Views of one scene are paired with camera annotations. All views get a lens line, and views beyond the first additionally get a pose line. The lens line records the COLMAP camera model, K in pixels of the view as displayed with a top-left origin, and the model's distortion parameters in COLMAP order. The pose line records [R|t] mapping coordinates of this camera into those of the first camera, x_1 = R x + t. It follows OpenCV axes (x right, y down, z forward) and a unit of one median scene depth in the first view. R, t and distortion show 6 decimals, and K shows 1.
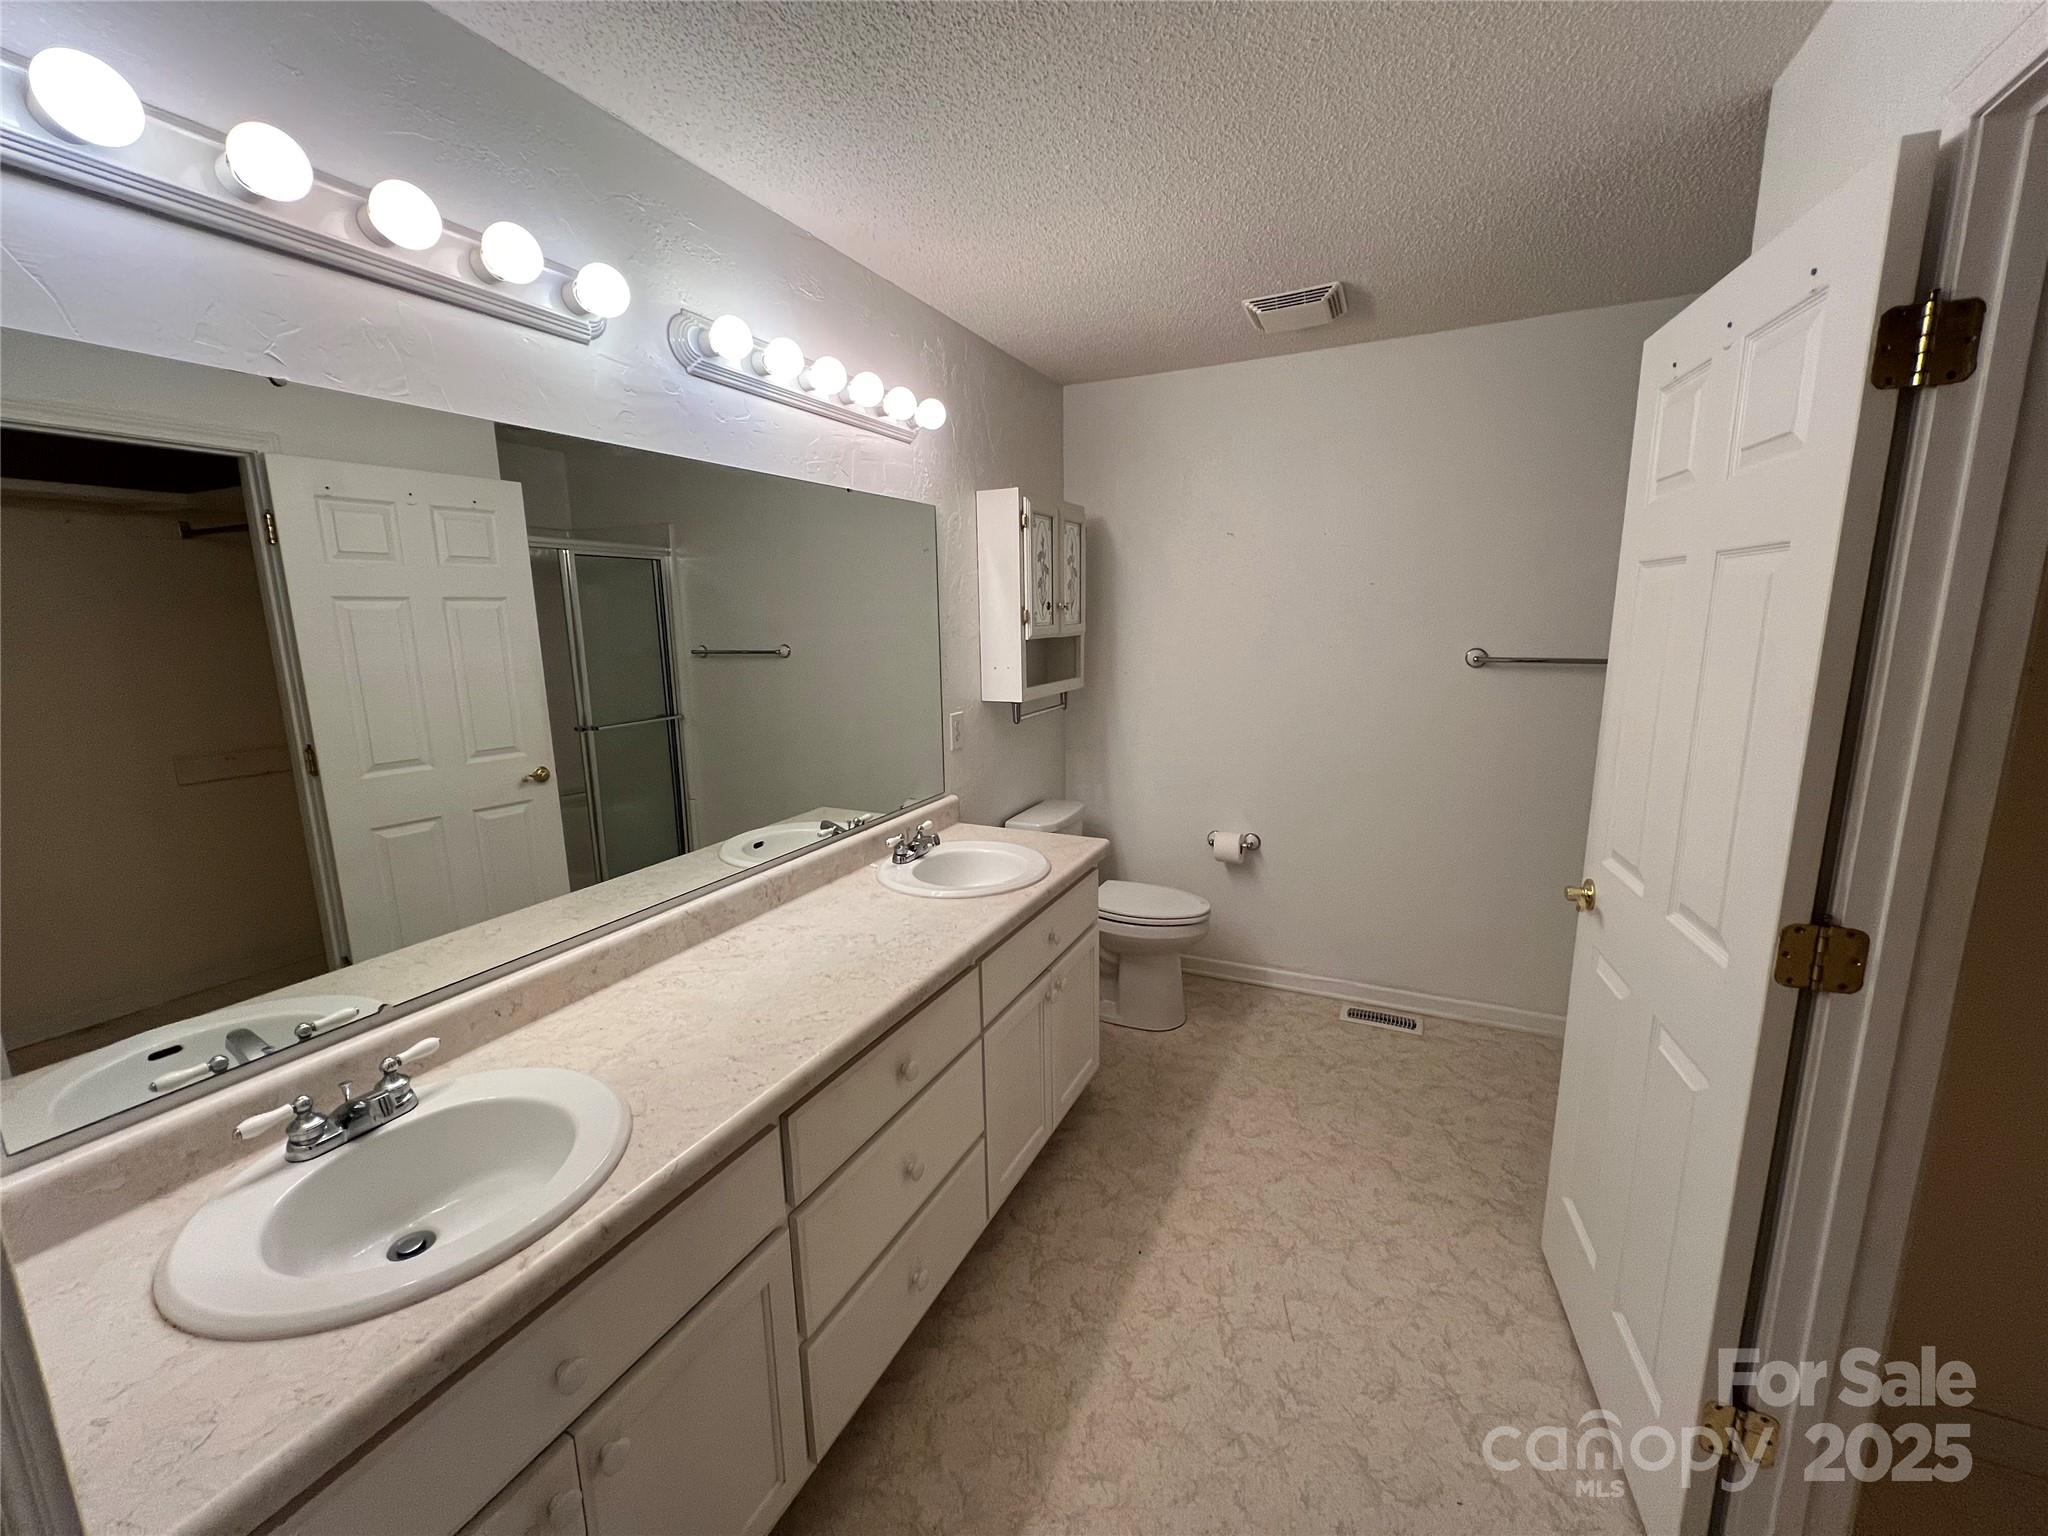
lens RADIAL K [[820.3, 0, 1024.0], [0, 820.3, 768.0], [0, 0, 1]] dist [0.000009, 0.000318]
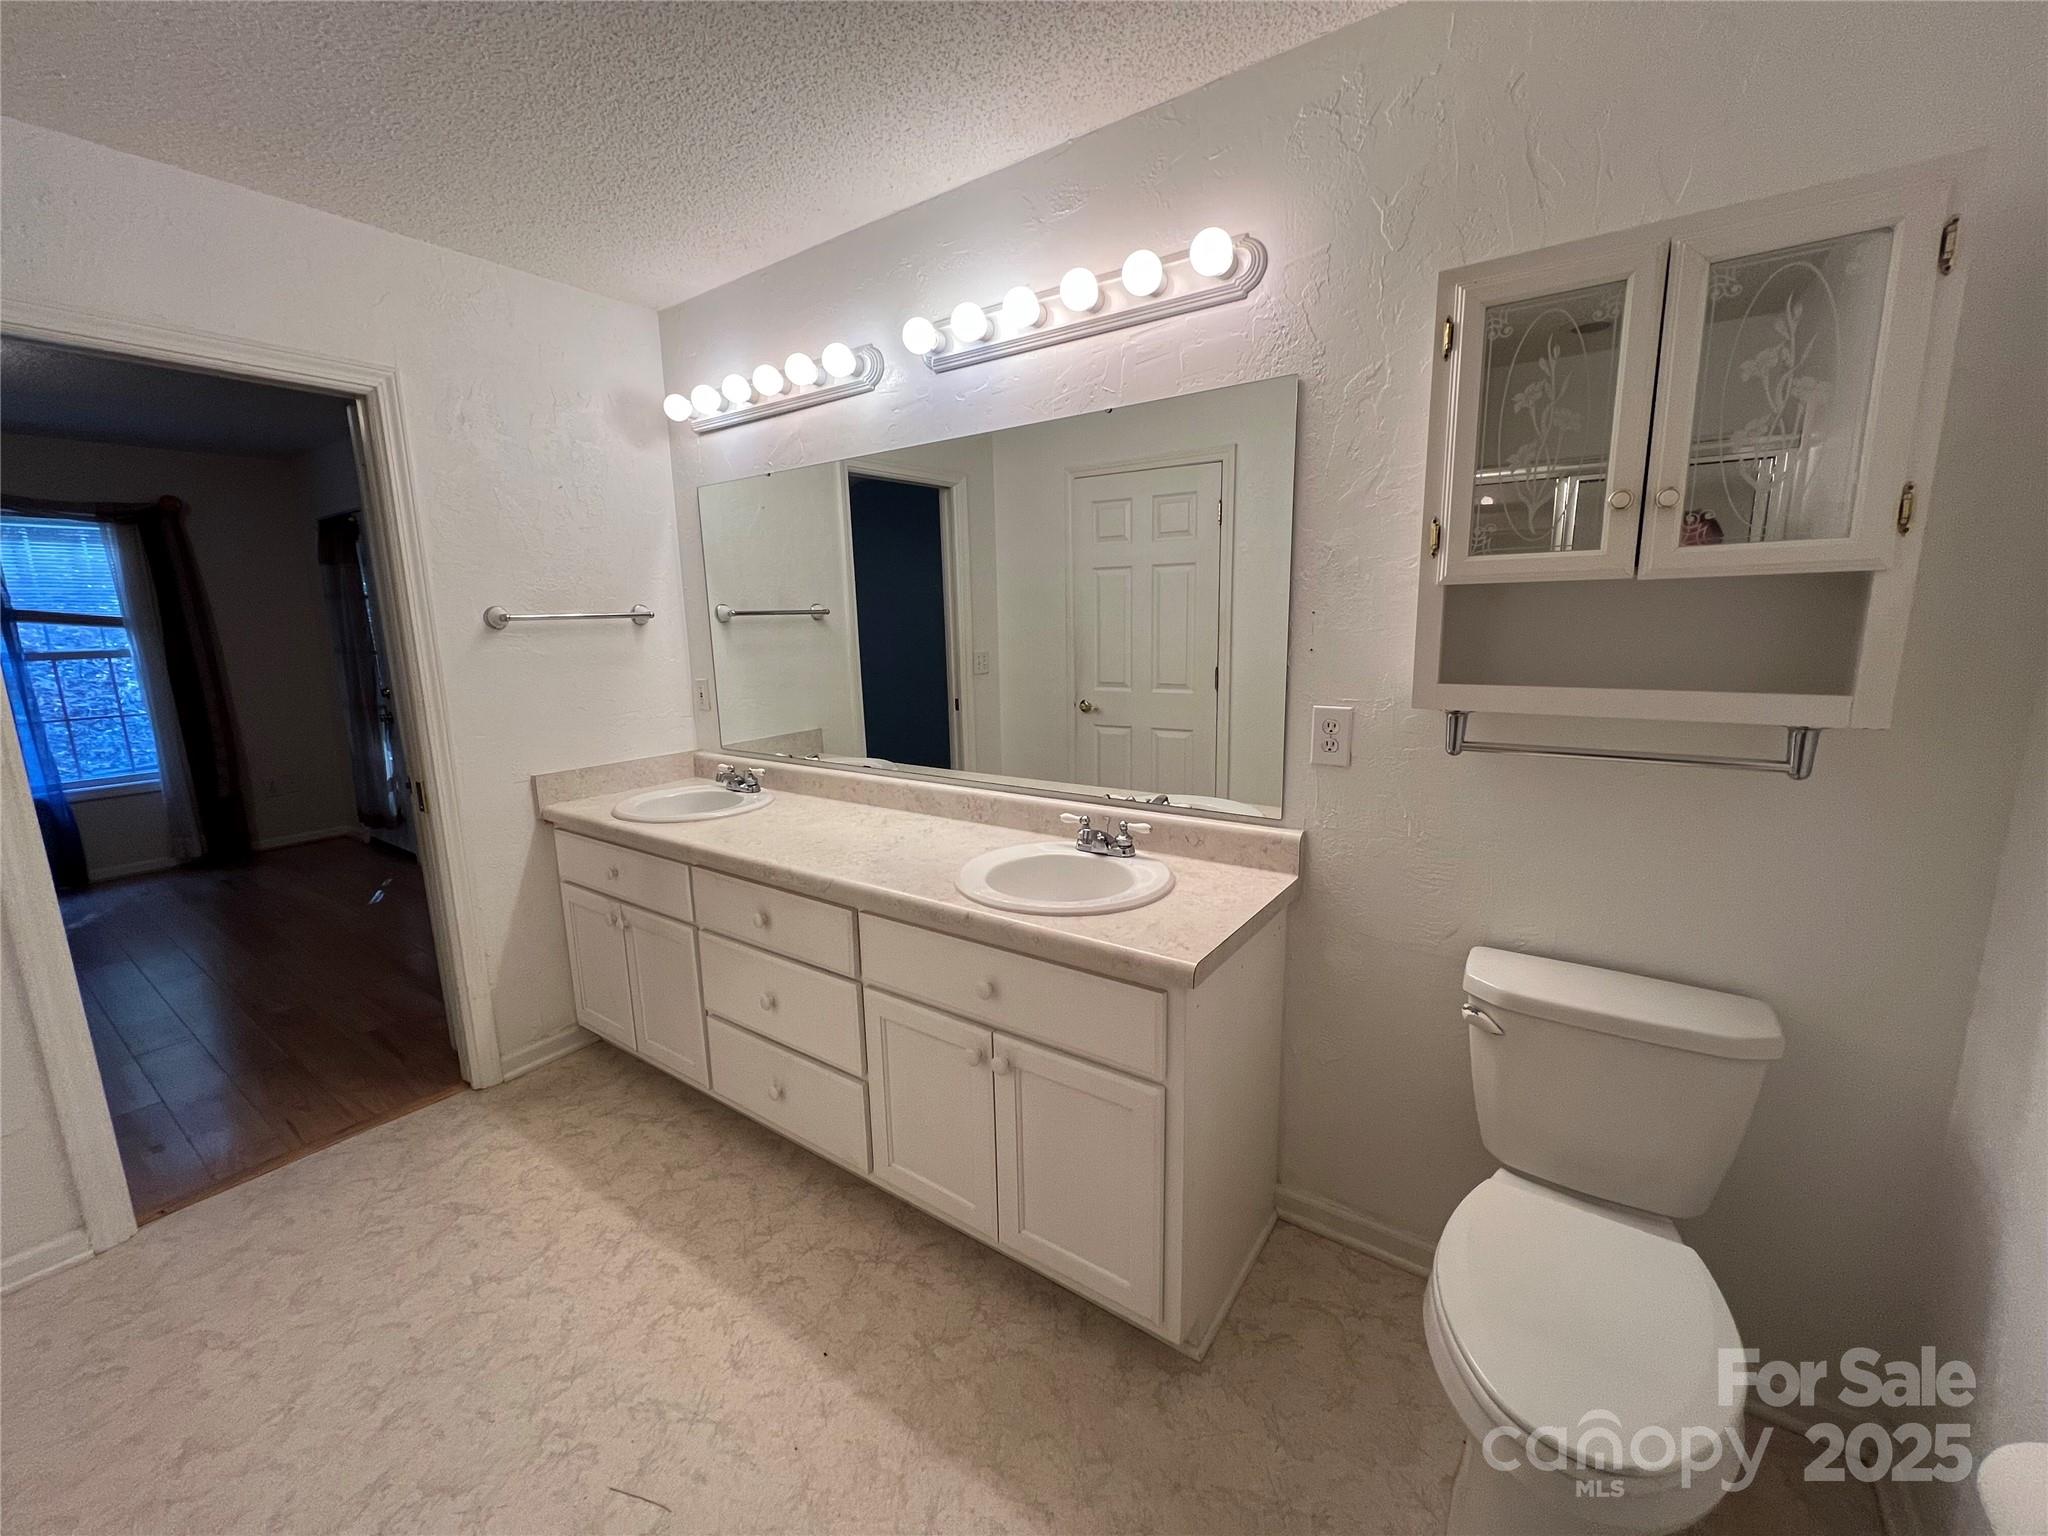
lens RADIAL K [[821.5, 0, 1024.0], [0, 821.5, 768.0], [0, 0, 1]] dist [-0.001241, -0.000147]
pose [[-0.168673, 0.202080, -0.964735, 0.804602], [-0.162428, 0.959679, 0.229420, -0.182585], [0.972197, 0.195397, -0.129049, 1.240570]]
